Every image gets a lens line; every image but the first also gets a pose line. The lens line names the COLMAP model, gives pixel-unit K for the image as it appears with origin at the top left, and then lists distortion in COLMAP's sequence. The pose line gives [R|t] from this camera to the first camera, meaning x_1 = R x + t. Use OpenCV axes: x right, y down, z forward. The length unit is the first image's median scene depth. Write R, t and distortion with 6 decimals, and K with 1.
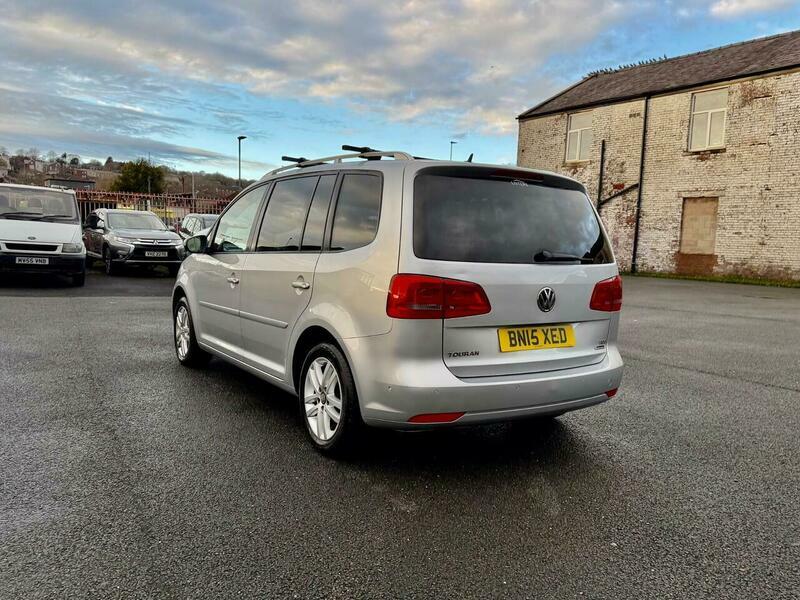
lens RADIAL K [[645.2, 0, 411.7], [0, 645.2, 309.3], [0, 0, 1]] dist [0.015470, 0.002106]
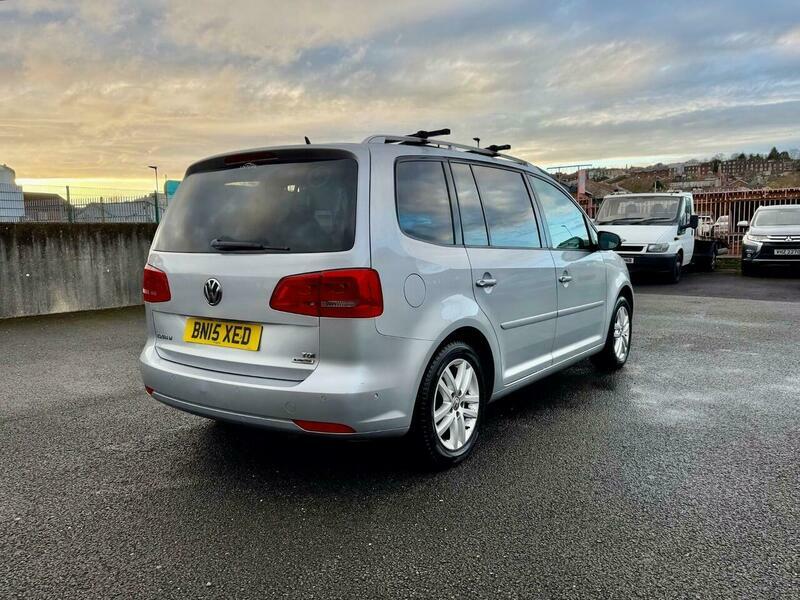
lens RADIAL K [[622.4, 0, 379.2], [0, 622.4, 299.7], [0, 0, 1]] dist [-0.005007, 0.000416]
pose [[0.334034, 0.049349, -0.941268, 0.969531], [-0.063751, 0.997525, 0.029675, -0.039558], [0.940402, 0.050094, 0.336354, 0.800433]]
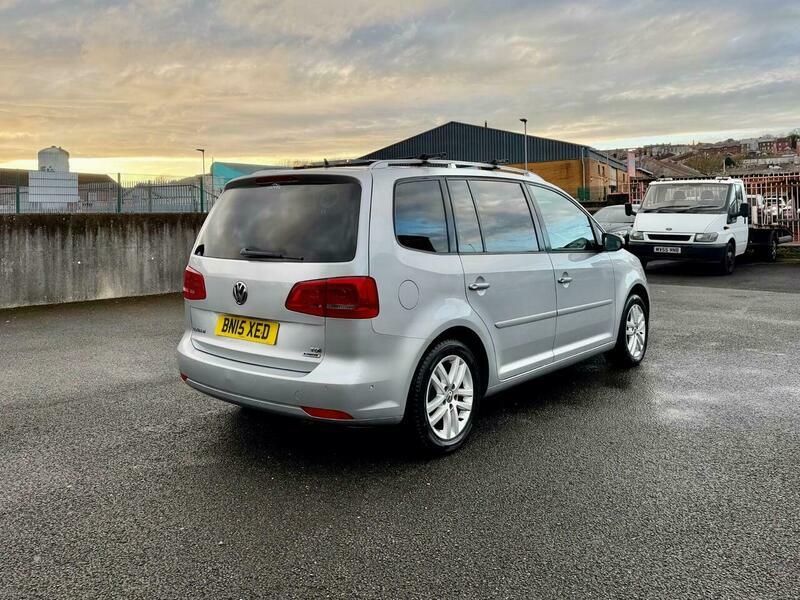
lens RADIAL K [[651.9, 0, 371.2], [0, 651.9, 185.0], [0, 0, 1]] dist [0.005826, -0.008165]
pose [[0.250890, -0.091414, -0.963690, 1.159751], [-0.072764, 0.990934, -0.112942, -0.075981], [0.965277, 0.098458, 0.241964, 0.803987]]
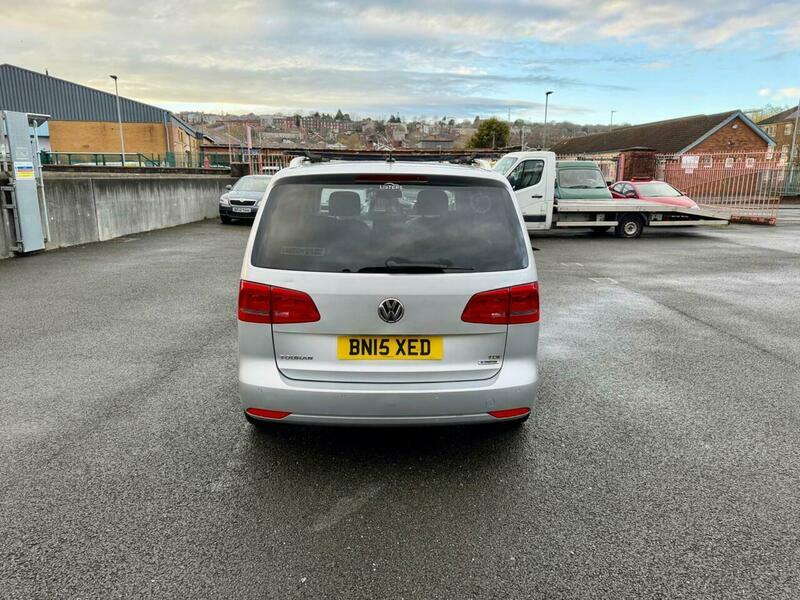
lens RADIAL K [[563.9, 0, 401.0], [0, 563.9, 312.7], [0, 0, 1]] dist [0.022509, 0.002502]
pose [[0.845149, 0.095572, -0.525917, 0.576404], [-0.032891, 0.991320, 0.127291, -0.104372], [0.533517, -0.090282, 0.840957, 0.256169]]
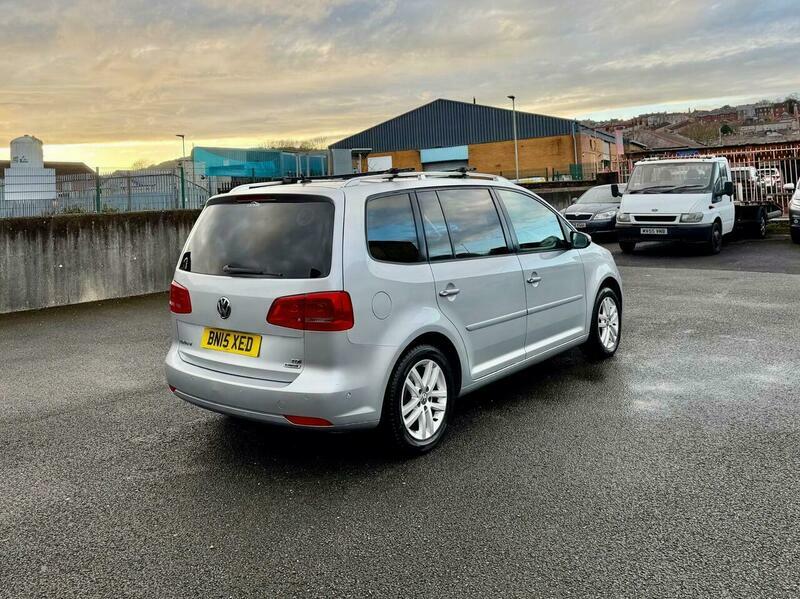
lens RADIAL K [[678.0, 0, 371.9], [0, 678.0, 147.1], [0, 0, 1]] dist [0.000391, 0.003934]
pose [[0.265993, -0.122999, -0.956096, 1.277732], [-0.040579, 0.989518, -0.138588, -0.123801], [0.963121, 0.075661, 0.258214, 0.795307]]
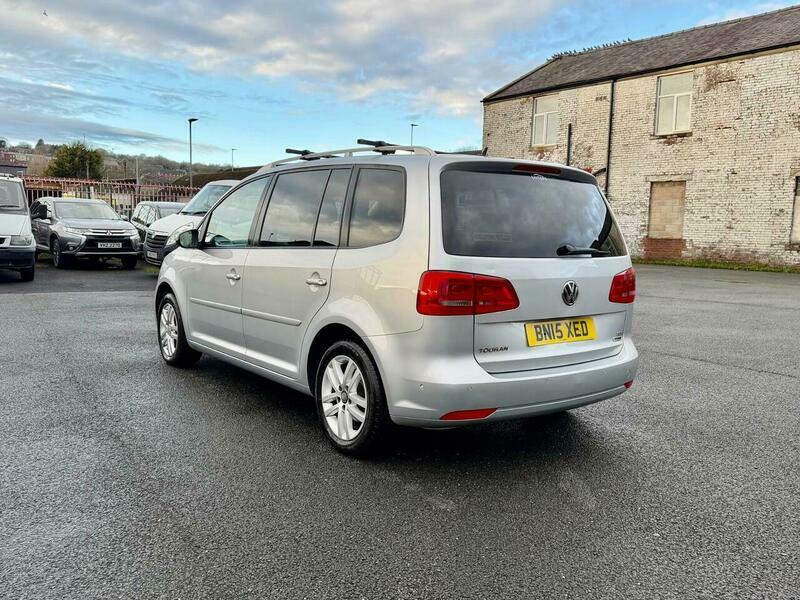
lens RADIAL K [[670.9, 0, 414.8], [0, 670.9, 294.7], [0, 0, 1]] dist [0.022849, -0.003135]
pose [[0.997579, -0.016589, 0.067541, -0.089225], [0.016895, 0.999849, -0.003961, -0.011154], [-0.067465, 0.005093, 0.997709, -0.022679]]
